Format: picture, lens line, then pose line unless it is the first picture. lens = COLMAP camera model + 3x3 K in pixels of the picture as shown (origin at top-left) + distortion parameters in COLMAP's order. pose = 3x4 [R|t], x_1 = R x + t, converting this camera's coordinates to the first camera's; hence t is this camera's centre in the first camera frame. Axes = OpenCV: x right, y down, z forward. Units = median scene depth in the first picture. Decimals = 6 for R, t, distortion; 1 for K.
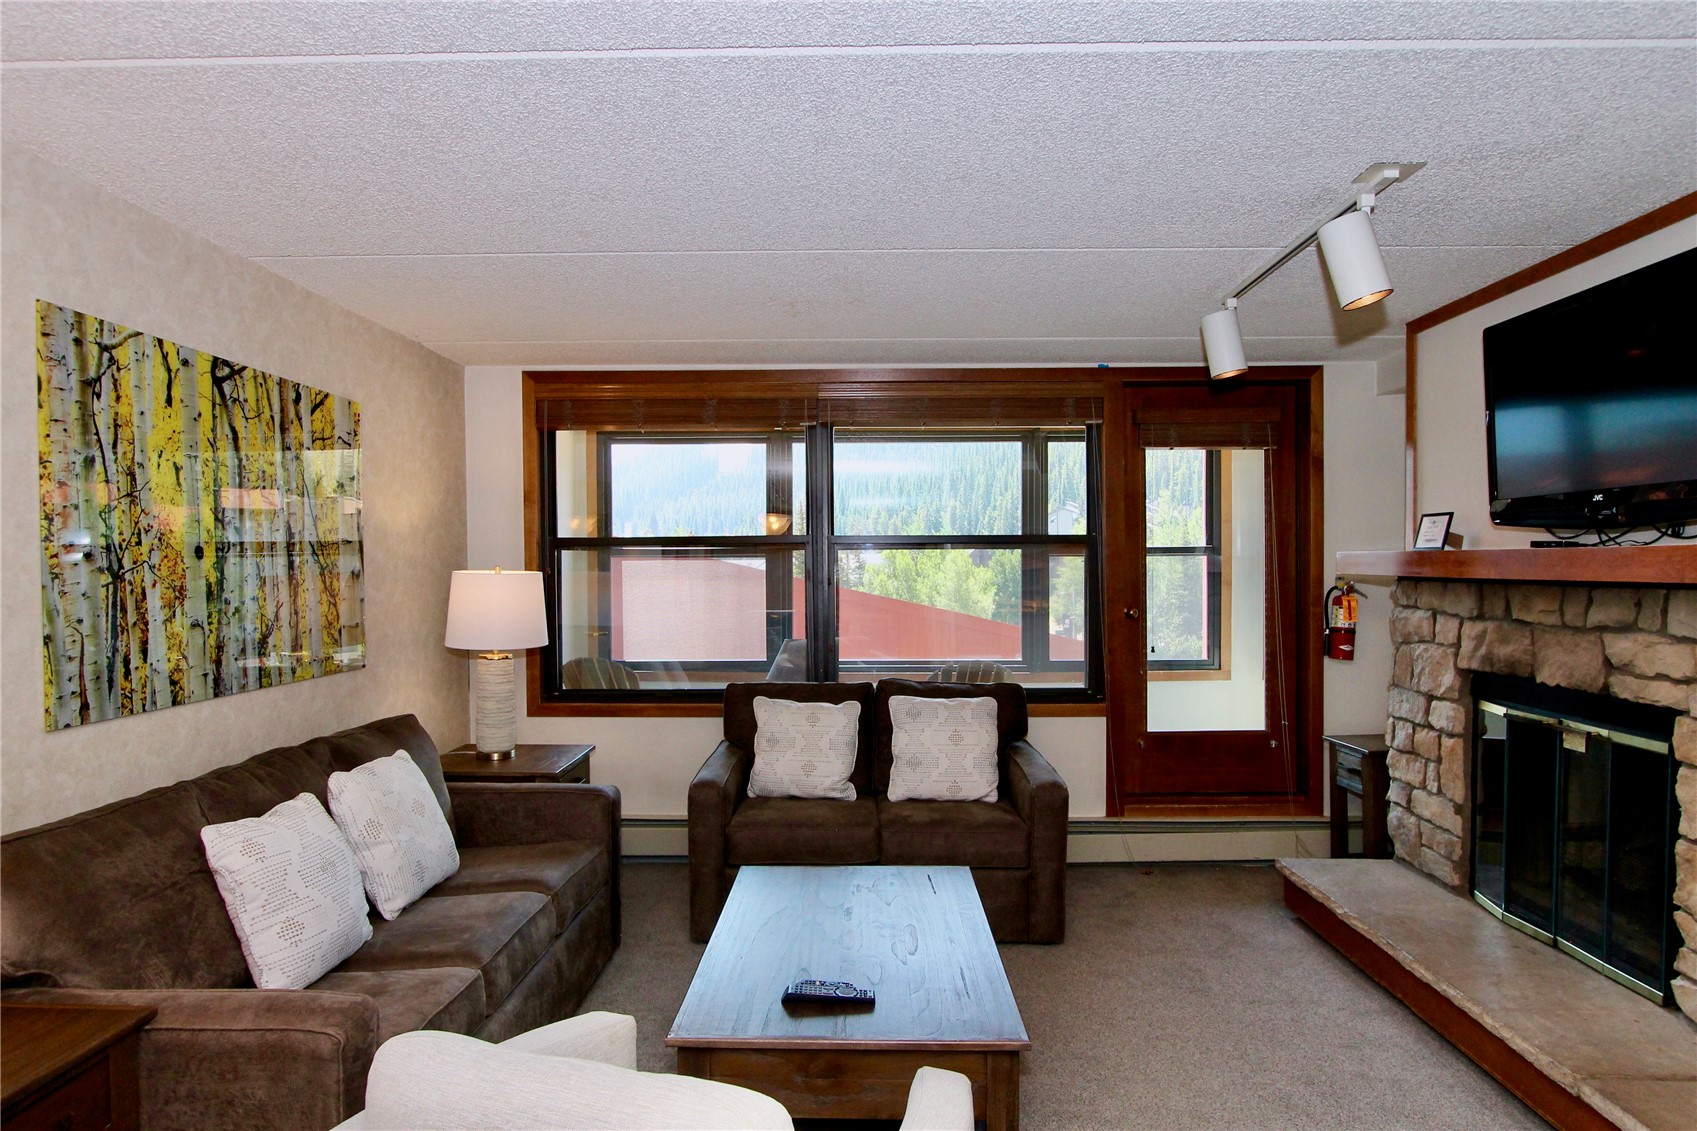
lens RADIAL K [[1009.7, 0, 851.2], [0, 1009.7, 584.1], [0, 0, 1]] dist [-0.009400, 0.001010]
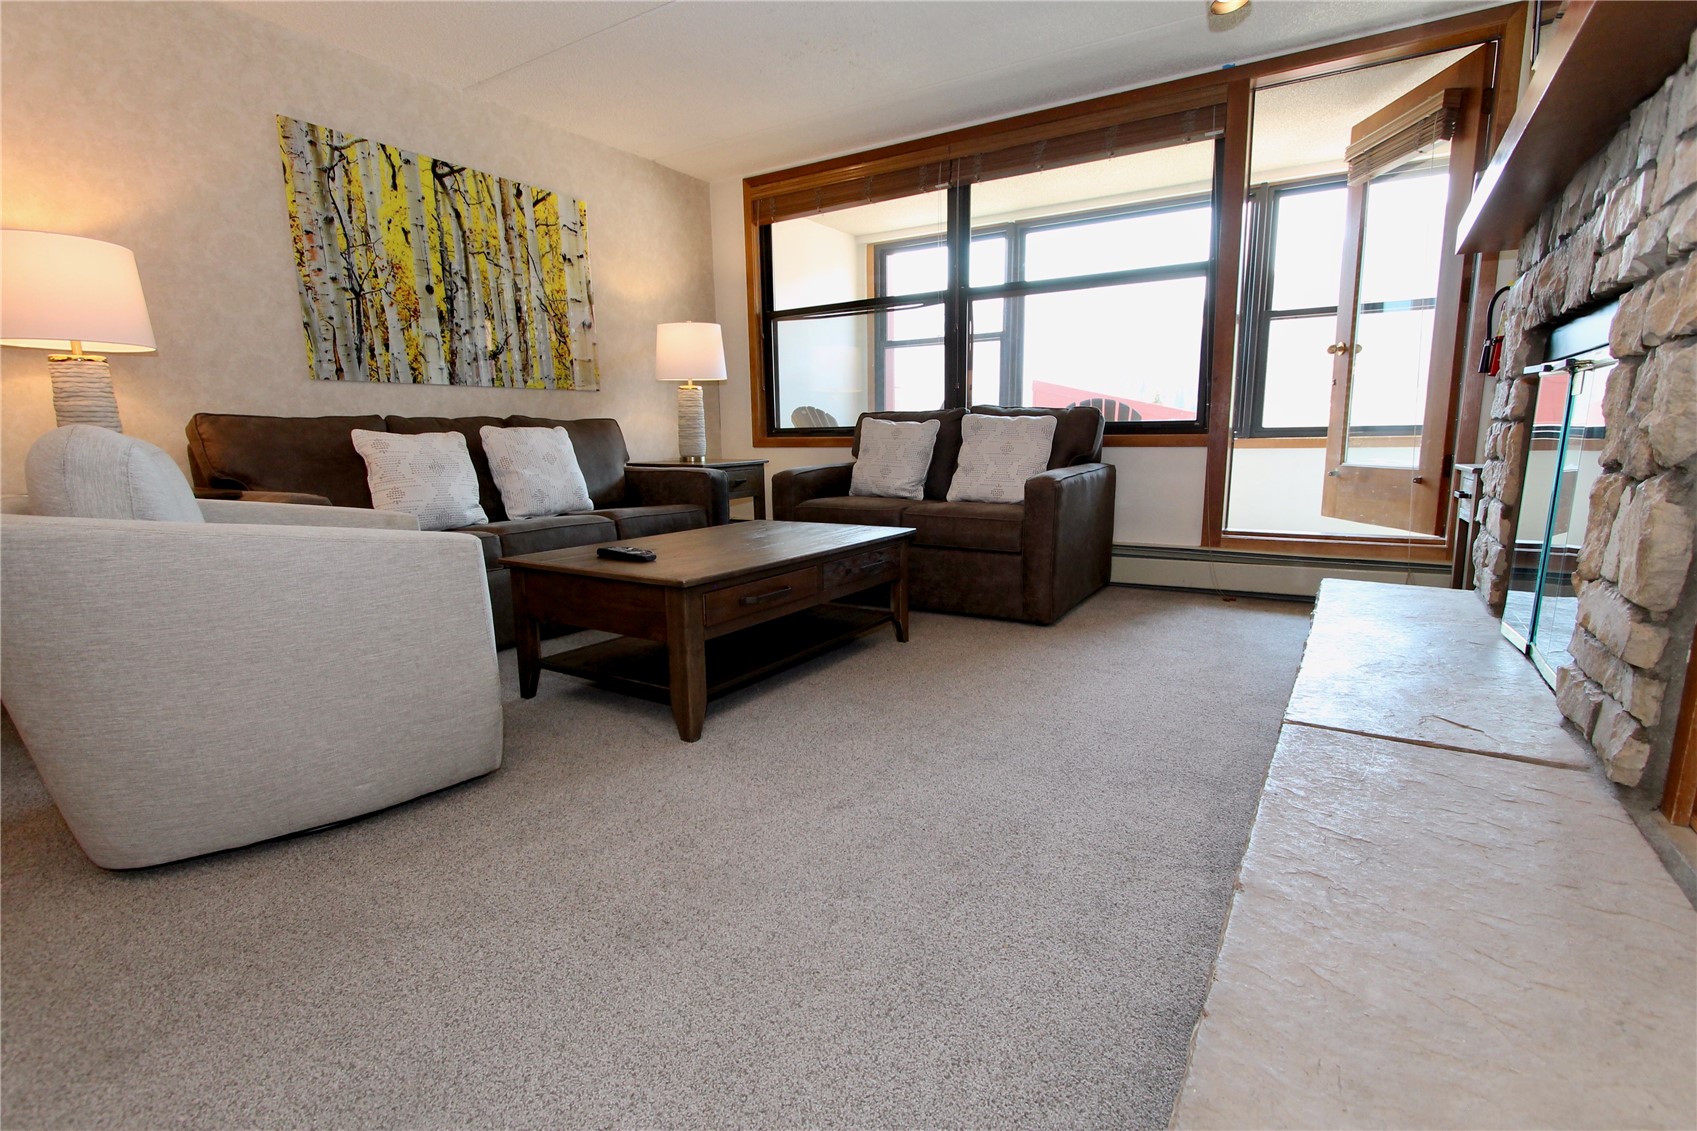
lens RADIAL K [[791.2, 0, 849.3], [0, 791.2, 581.7], [0, 0, 1]] dist [-0.015608, 0.001883]
pose [[0.855636, 0.086182, -0.510353, 0.556045], [0.003463, 0.985065, 0.172150, 0.198035], [0.517567, -0.149065, 0.842558, 0.207777]]
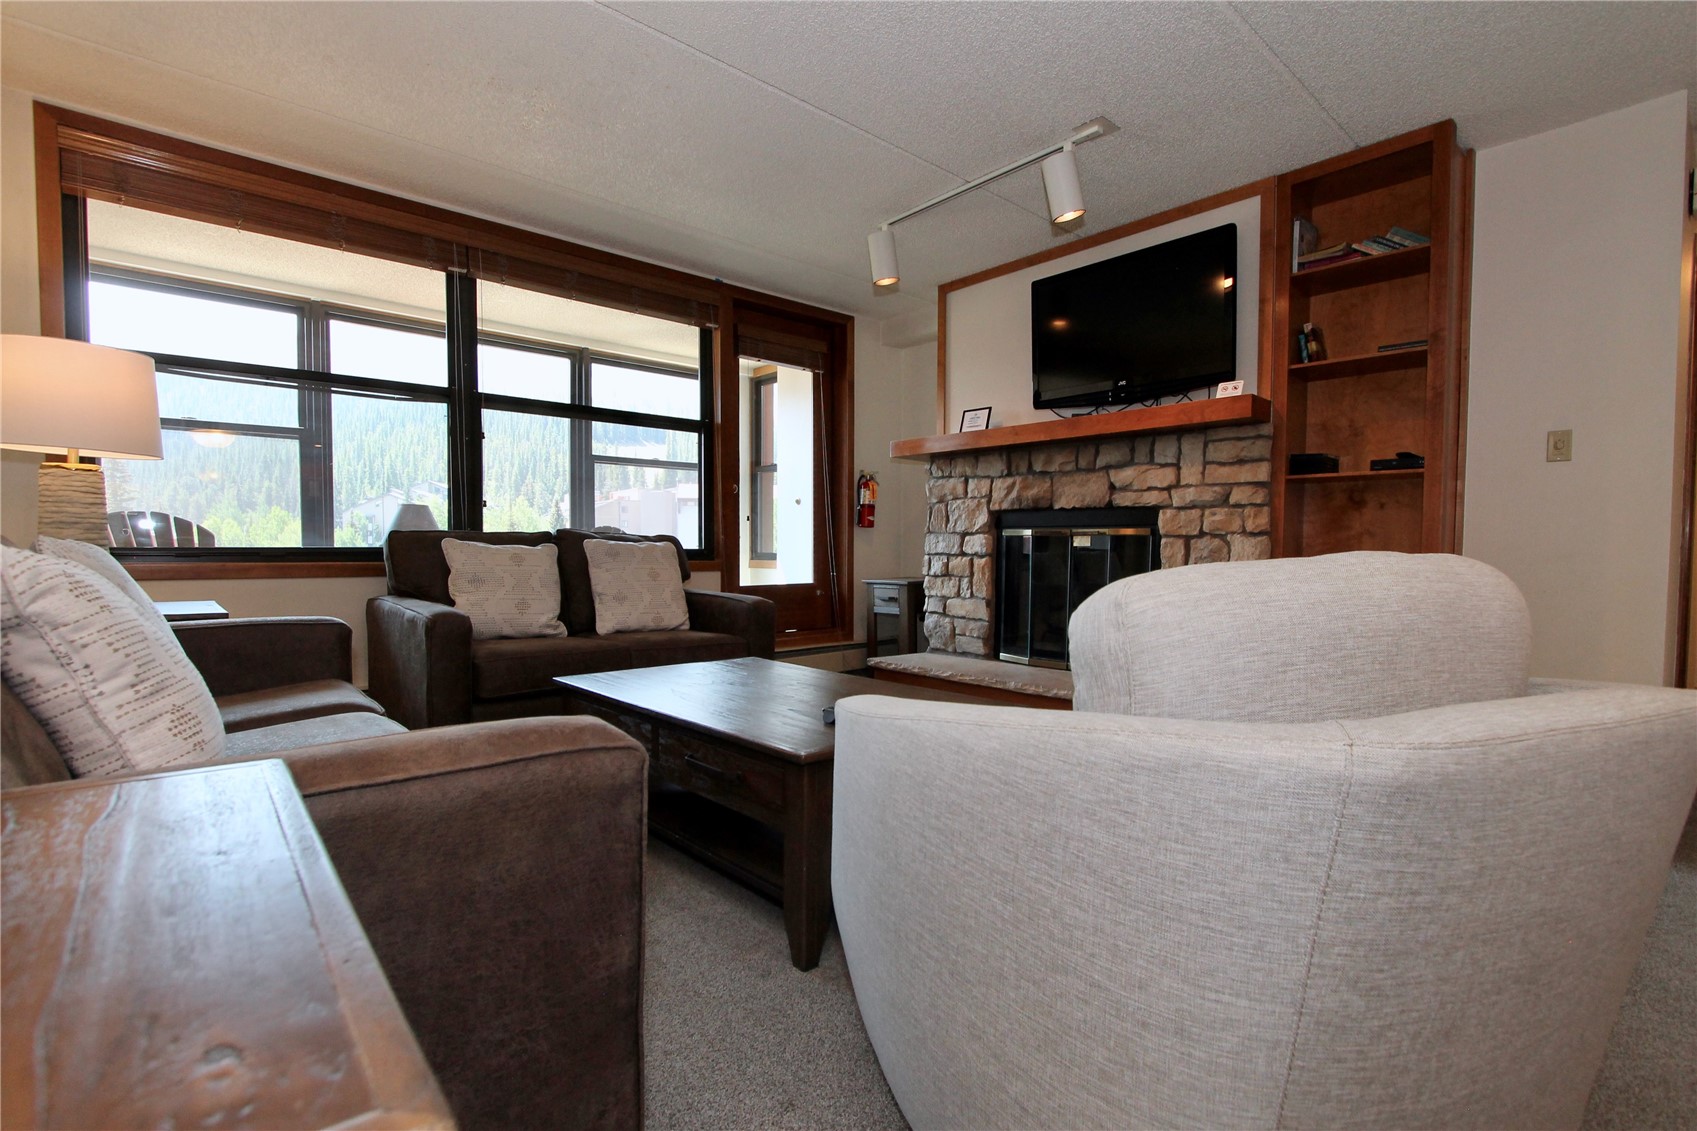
lens RADIAL K [[791.2, 0, 849.3], [0, 791.2, 581.7], [0, 0, 1]] dist [-0.015608, 0.001883]
pose [[0.738725, -0.020039, 0.673710, -0.429842], [0.003870, 0.999668, 0.025491, 0.186979], [-0.673996, -0.016224, 0.738556, 0.296358]]
